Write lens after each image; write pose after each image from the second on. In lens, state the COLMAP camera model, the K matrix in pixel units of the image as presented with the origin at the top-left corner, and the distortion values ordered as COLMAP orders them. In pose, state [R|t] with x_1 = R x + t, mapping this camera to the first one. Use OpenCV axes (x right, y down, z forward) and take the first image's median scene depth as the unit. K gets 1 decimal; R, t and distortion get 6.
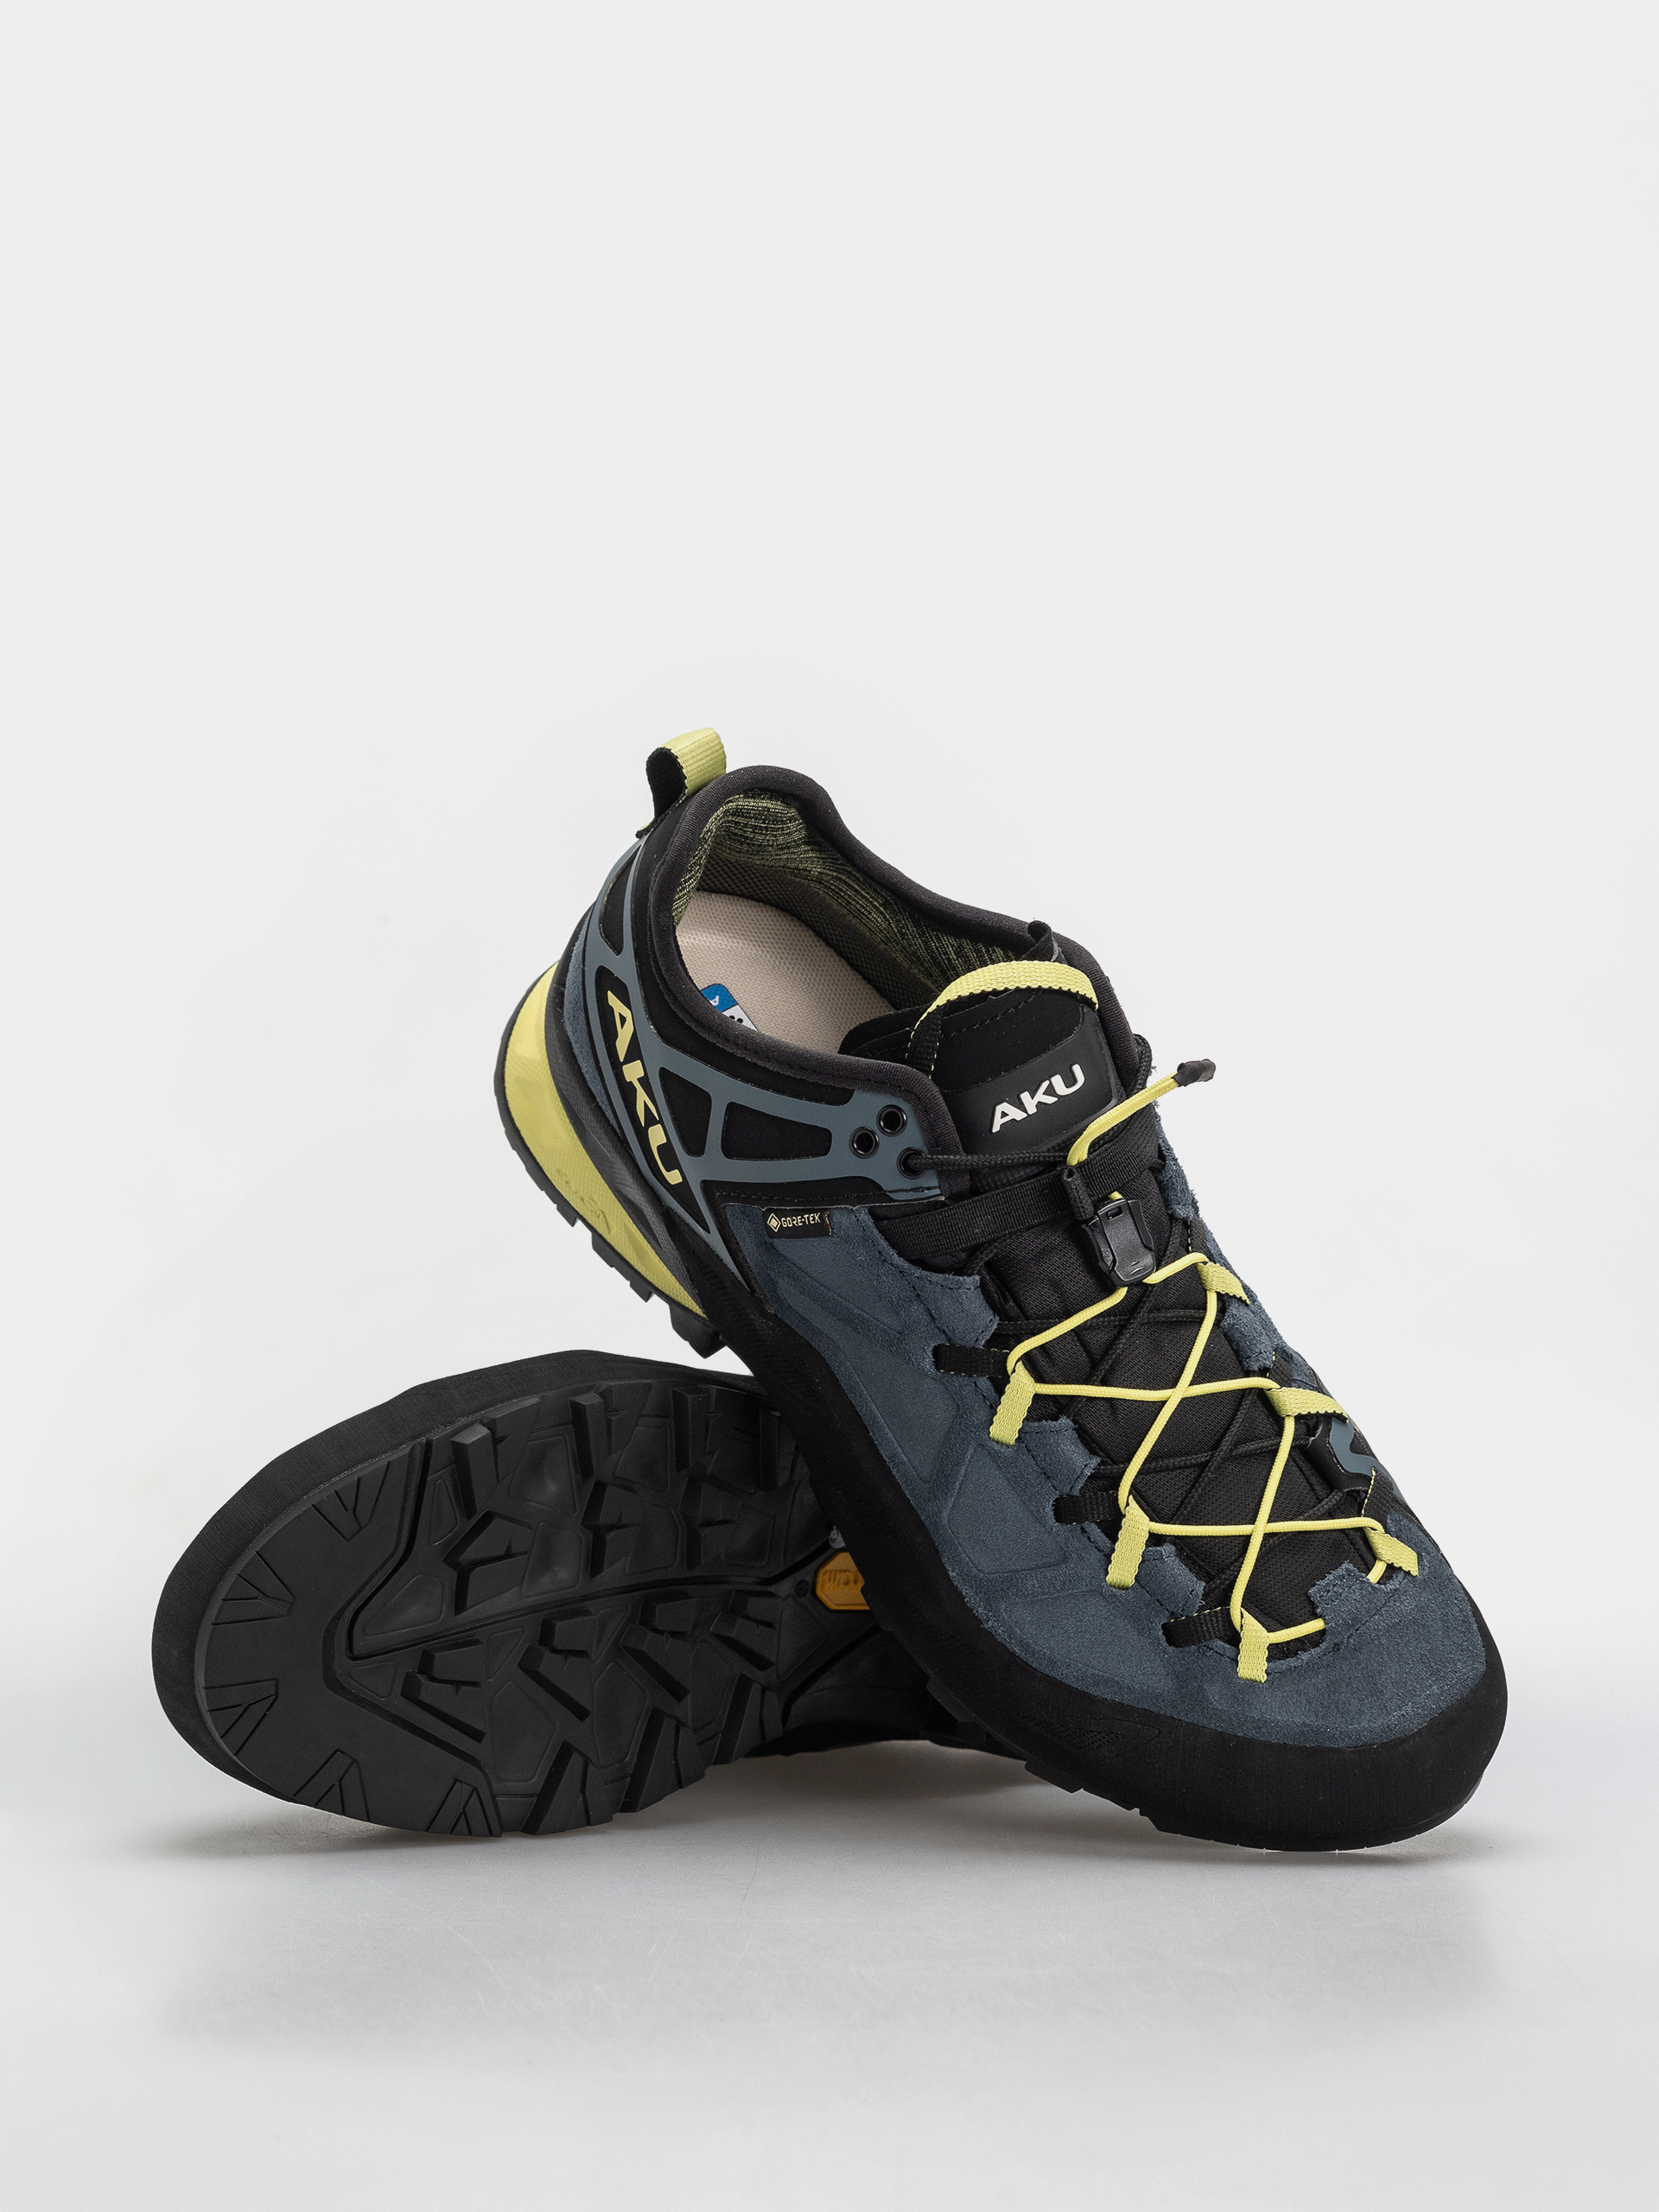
lens RADIAL K [[7420.1, 0, 829.5], [0, 7420.1, 1106.0], [0, 0, 1]] dist [-0.082297, -0.403778]
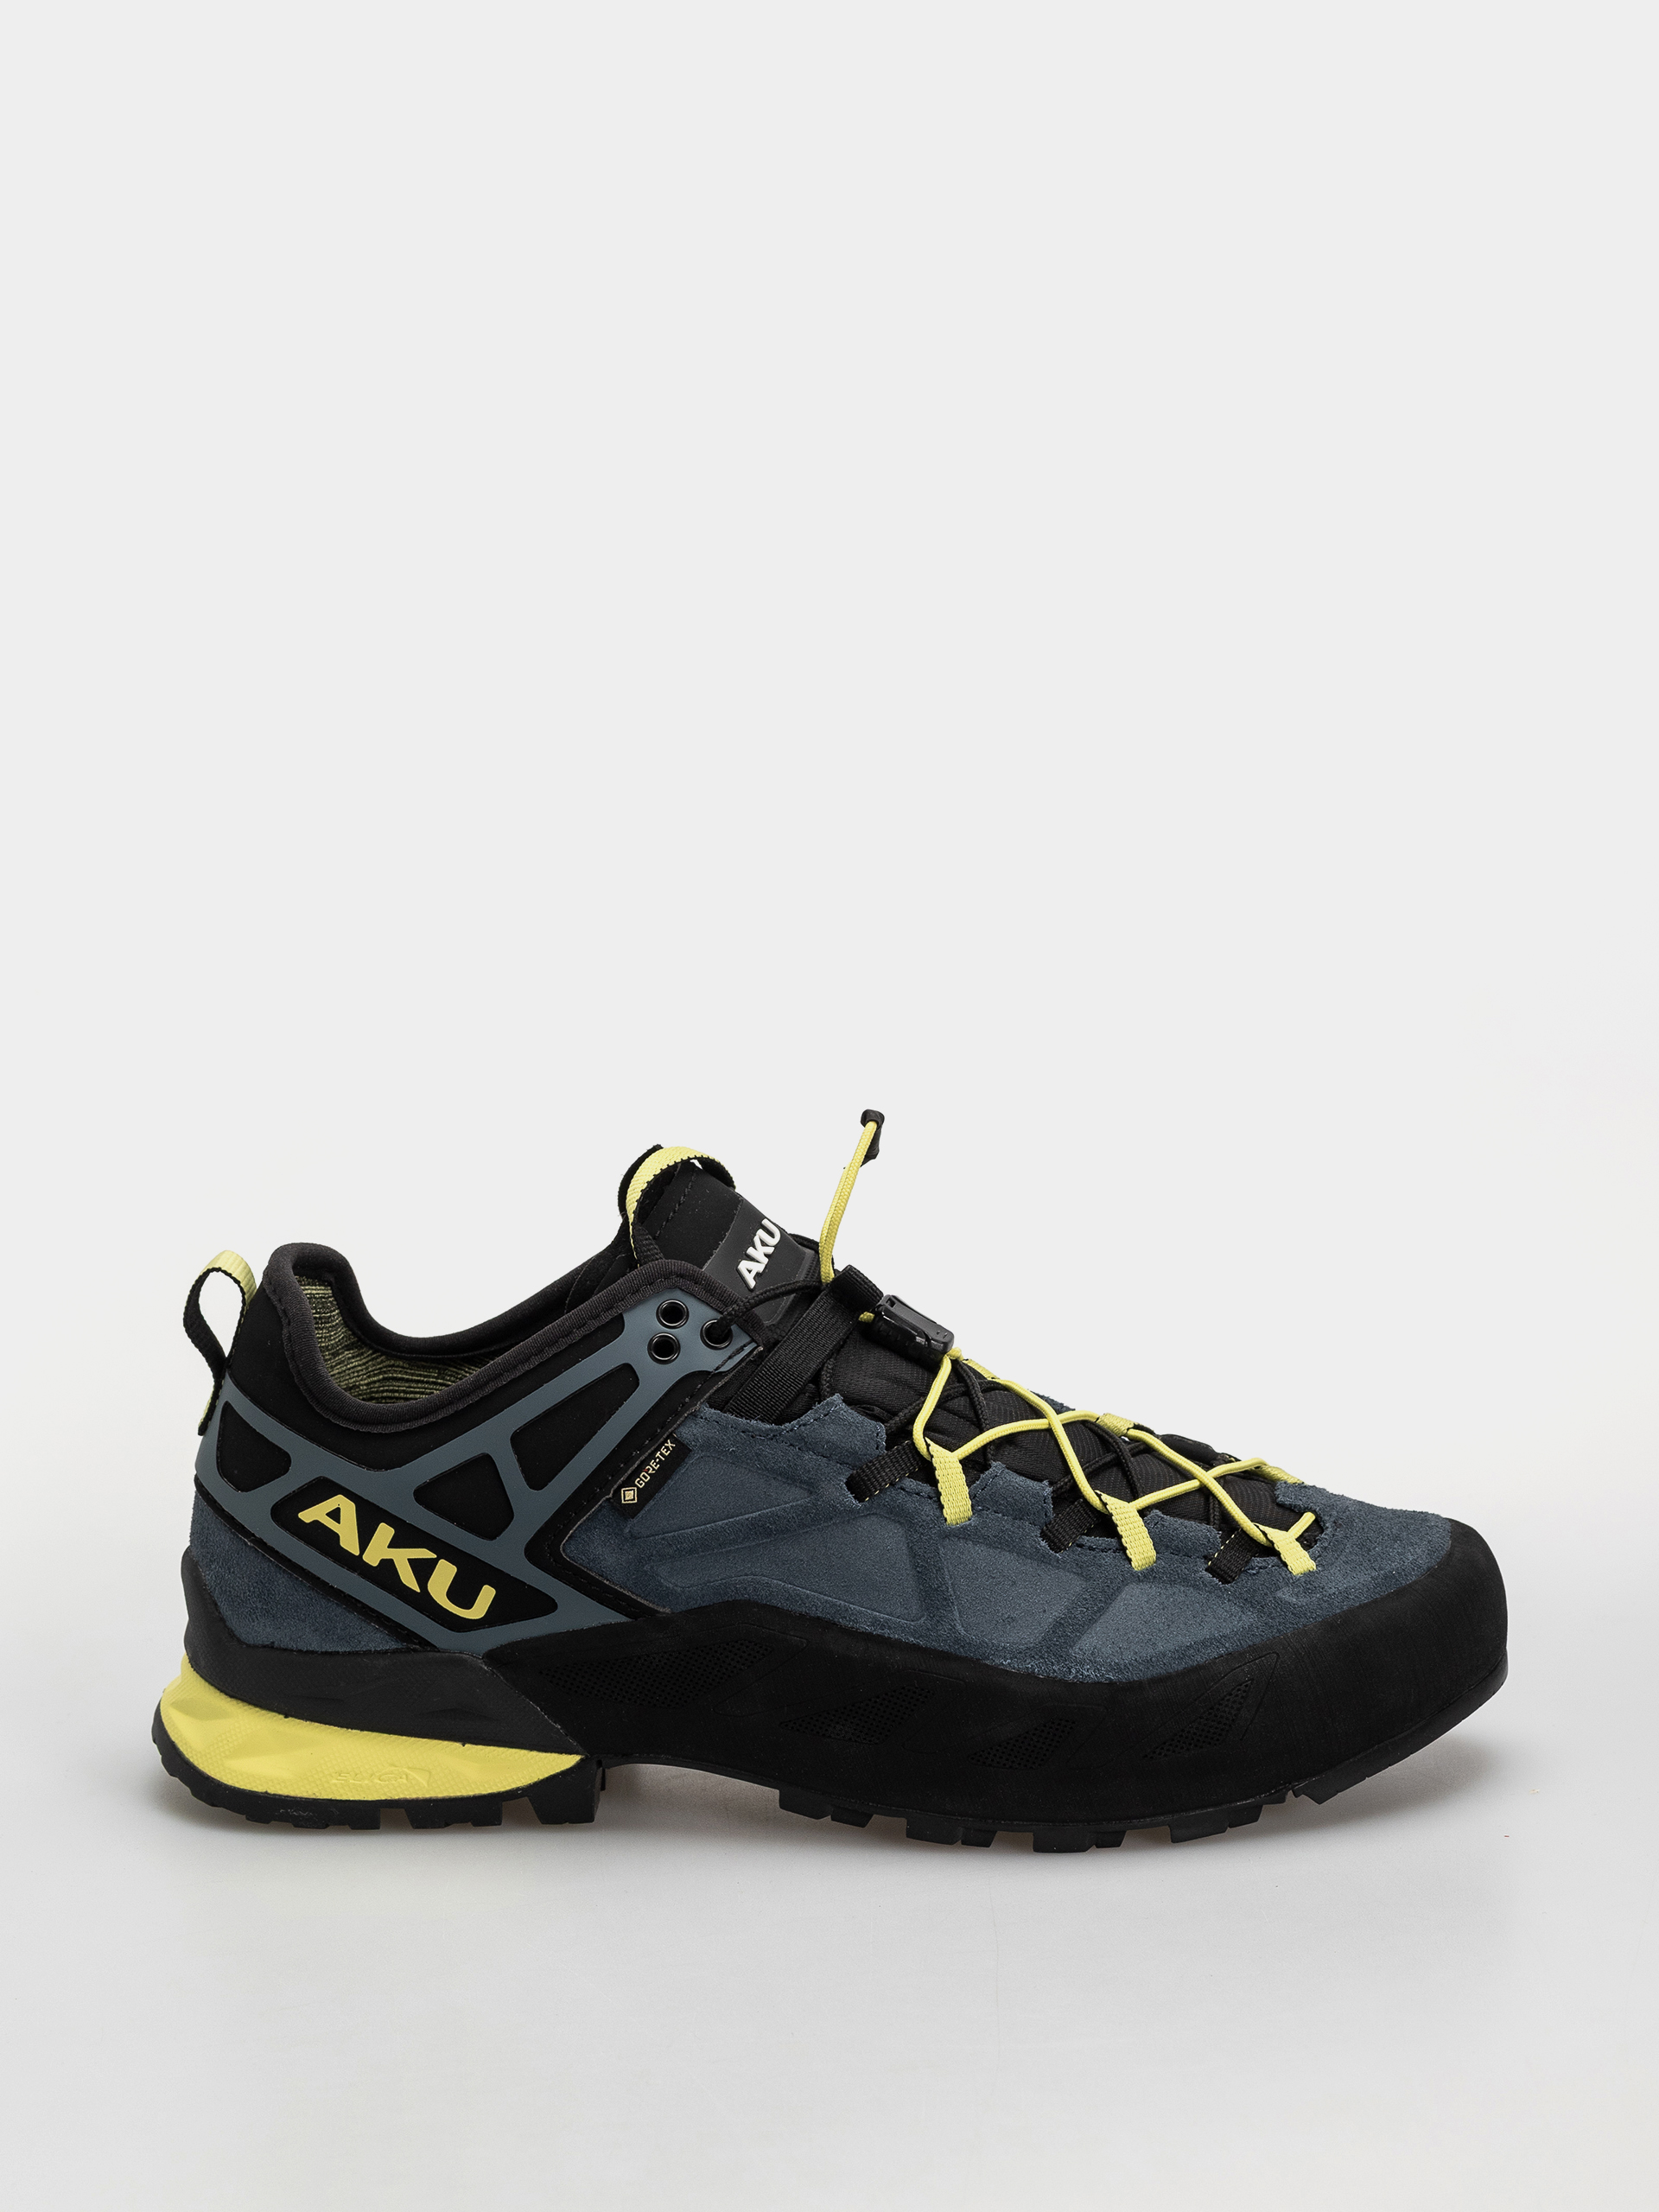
lens RADIAL K [[7420.1, 0, 829.5], [0, 7420.1, 1106.0], [0, 0, 1]] dist [-0.082297, -0.403778]
pose [[0.703477, -0.367200, 0.608509, -0.555113], [0.657013, 0.662492, -0.359775, 0.344975], [-0.271023, 0.652892, 0.707304, 0.288638]]
